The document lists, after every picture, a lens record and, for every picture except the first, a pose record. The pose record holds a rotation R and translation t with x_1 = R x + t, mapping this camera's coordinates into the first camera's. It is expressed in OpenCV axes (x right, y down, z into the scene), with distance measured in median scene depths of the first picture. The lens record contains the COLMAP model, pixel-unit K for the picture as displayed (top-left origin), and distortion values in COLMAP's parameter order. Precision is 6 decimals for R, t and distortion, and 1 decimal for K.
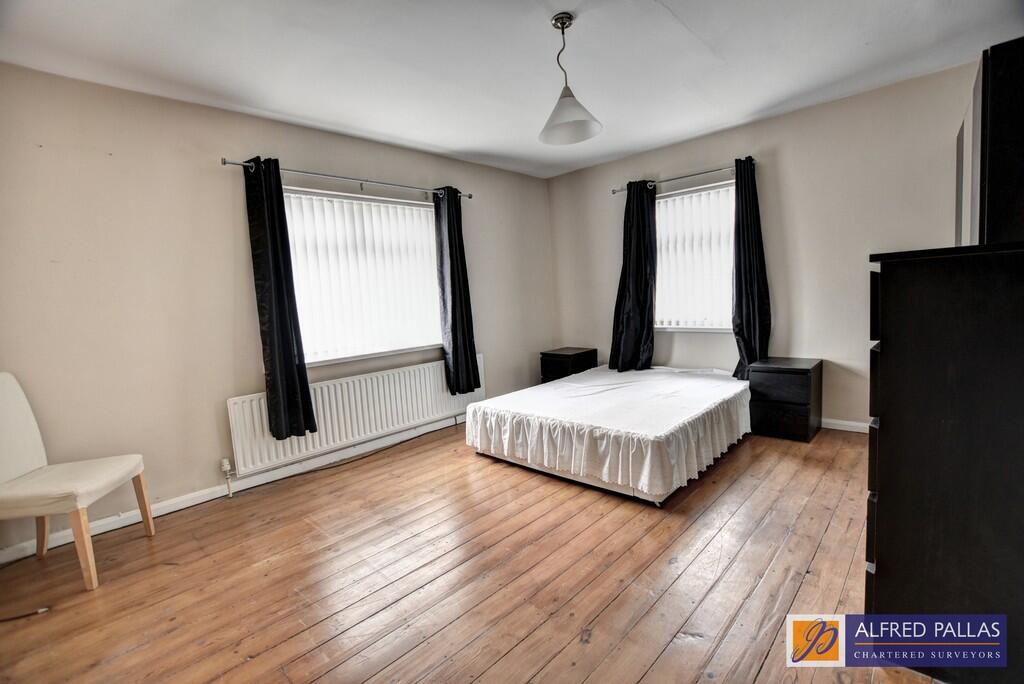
lens RADIAL K [[449.8, 0, 514.5], [0, 449.8, 346.7], [0, 0, 1]] dist [-0.020695, -0.000257]
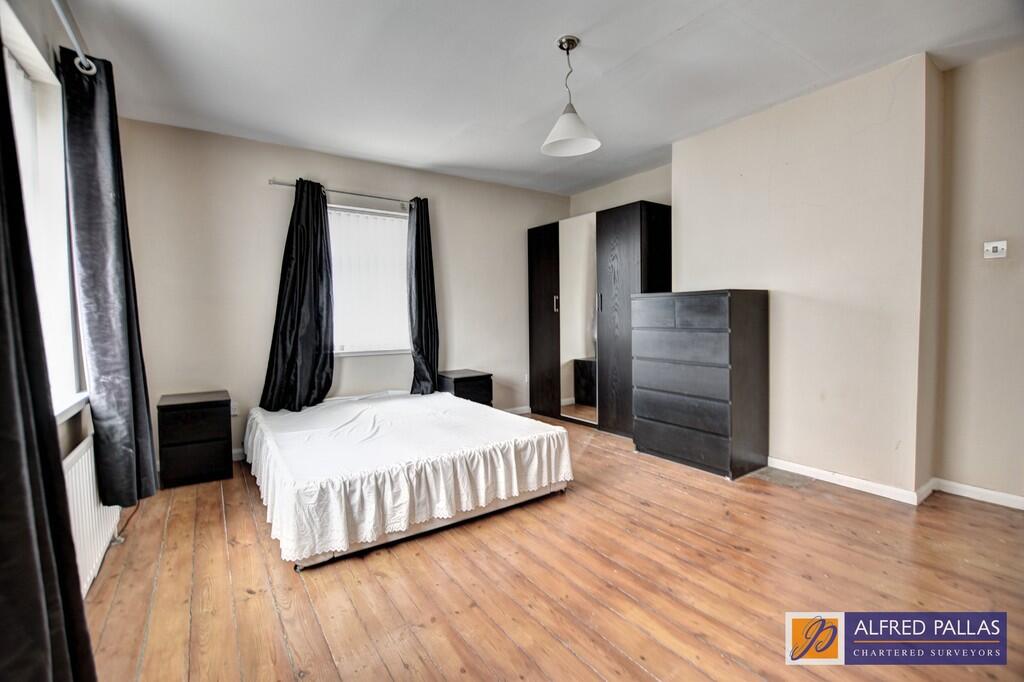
lens RADIAL K [[455.6, 0, 512.0], [0, 455.6, 341.0], [0, 0, 1]] dist [-0.013912, -0.000041]
pose [[0.211661, -0.000129, 0.977343, -0.674751], [0.111955, 0.993421, -0.024115, -0.007796], [-0.970910, 0.114522, 0.210283, 0.675690]]
